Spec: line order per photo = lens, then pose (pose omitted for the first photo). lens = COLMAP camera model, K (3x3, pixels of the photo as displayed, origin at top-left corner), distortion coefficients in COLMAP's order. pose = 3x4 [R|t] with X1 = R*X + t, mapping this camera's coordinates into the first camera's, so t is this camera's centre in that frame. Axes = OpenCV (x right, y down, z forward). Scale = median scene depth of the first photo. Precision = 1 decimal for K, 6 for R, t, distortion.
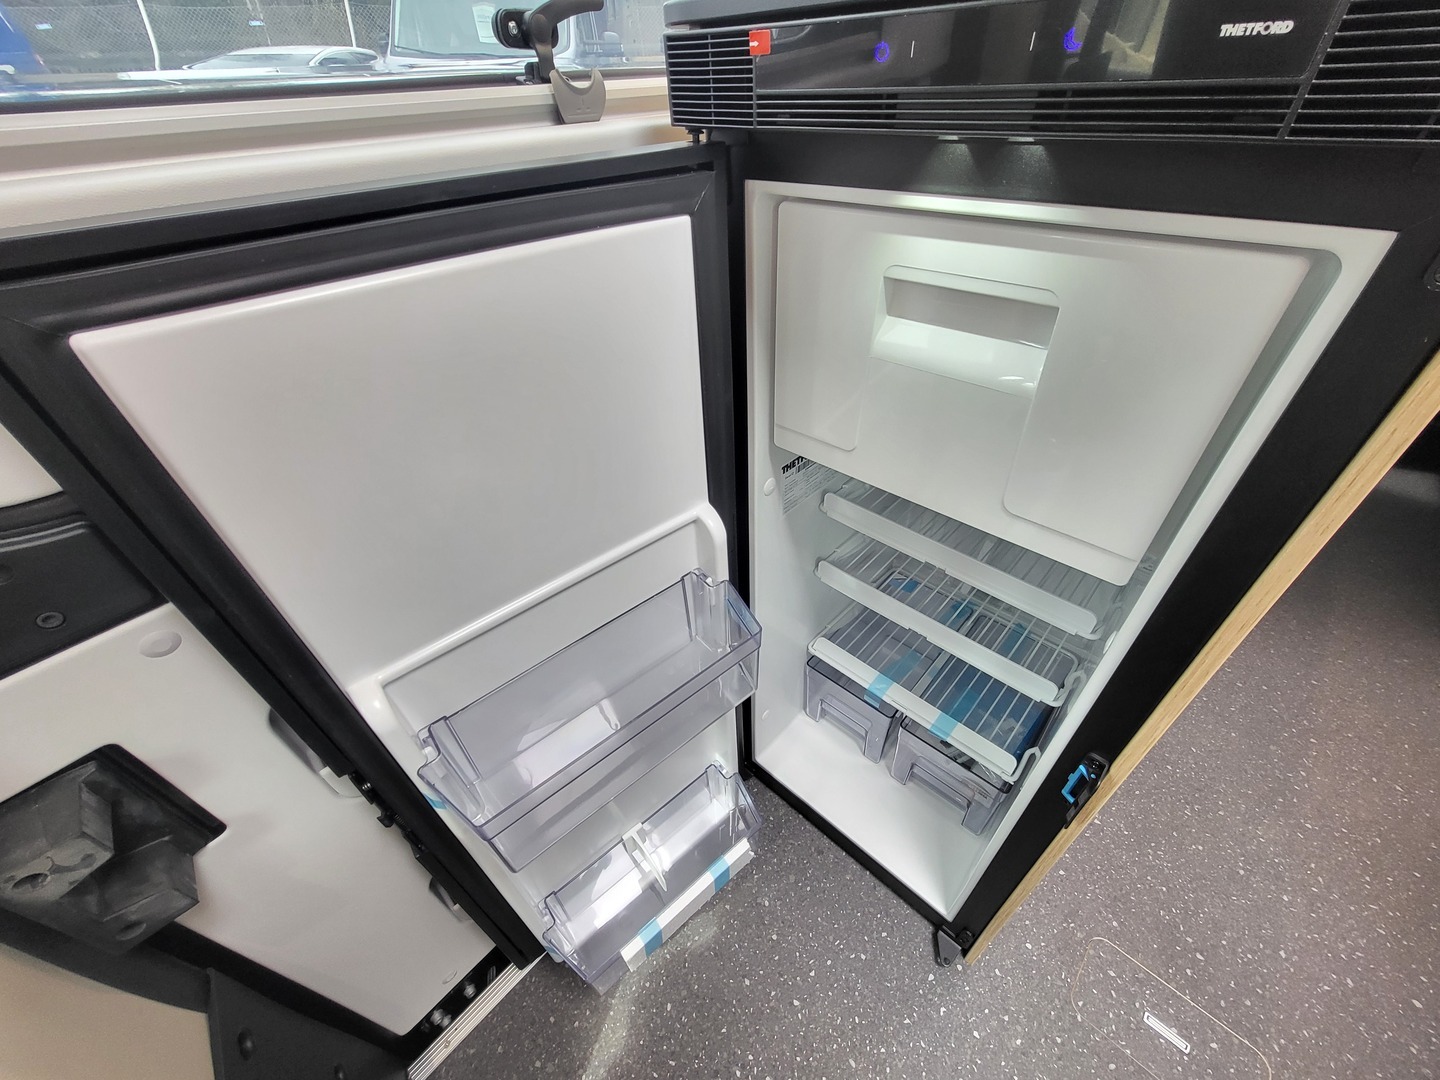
lens RADIAL K [[565.9, 0, 710.5], [0, 565.9, 543.9], [0, 0, 1]] dist [-0.000165, -0.000089]
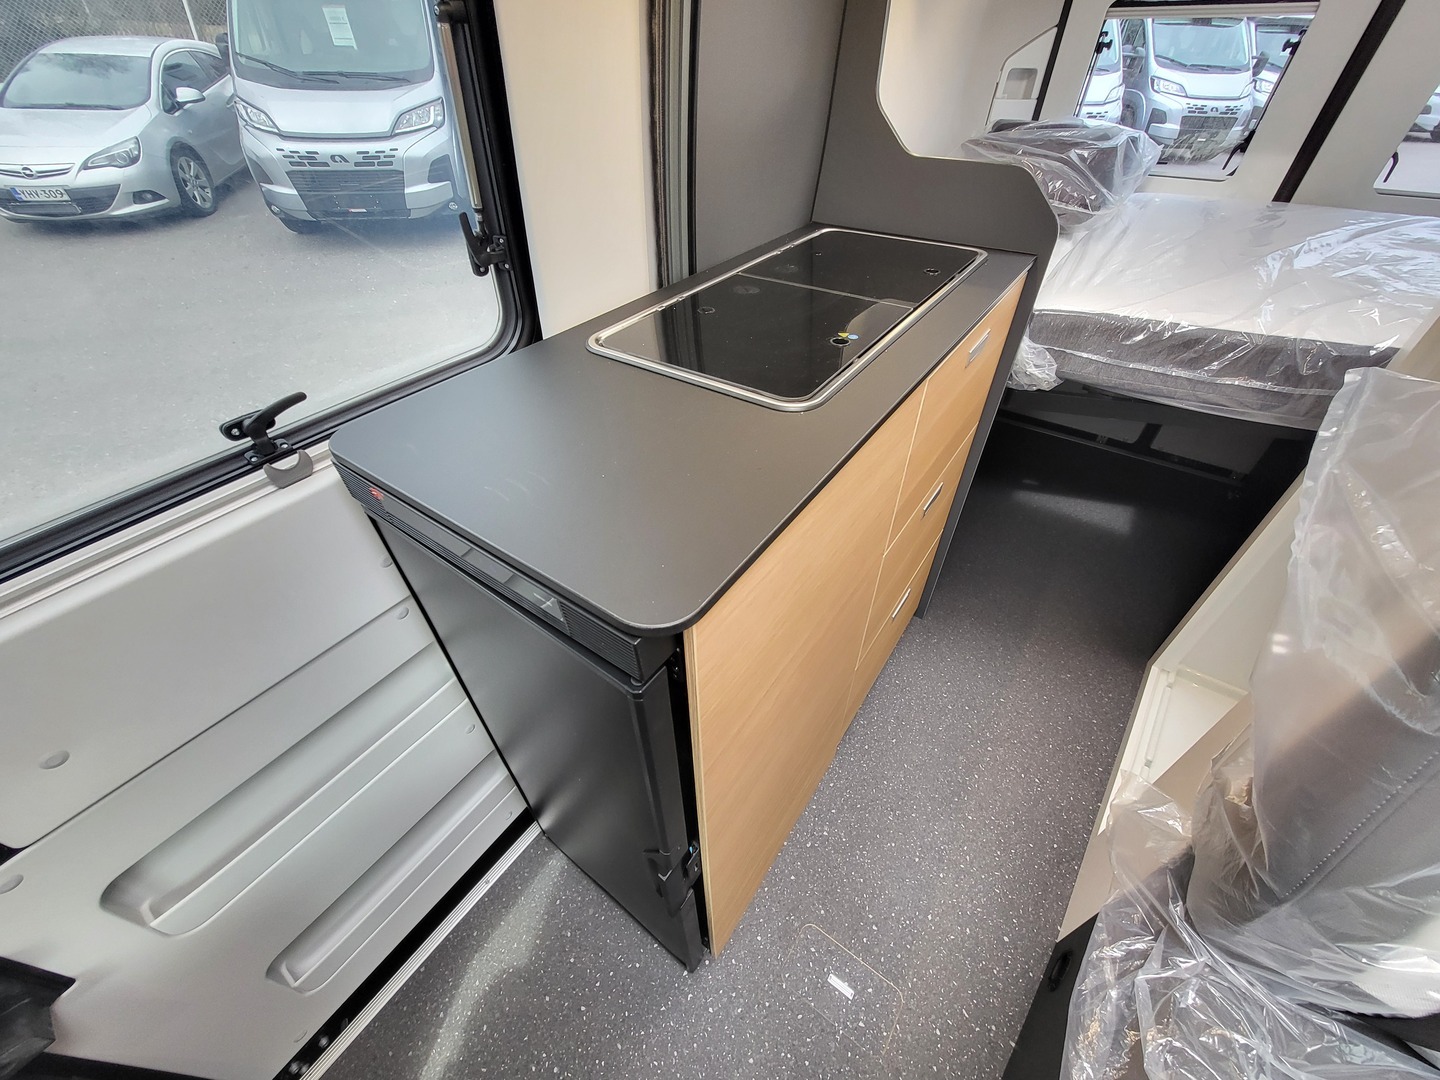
lens RADIAL K [[565.9, 0, 722.6], [0, 565.9, 537.7], [0, 0, 1]] dist [-0.000165, -0.000089]
pose [[0.989915, -0.065909, 0.125395, 0.389201], [0.062034, 0.997475, 0.034567, -0.335555], [-0.127357, -0.026440, 0.991504, -0.350893]]
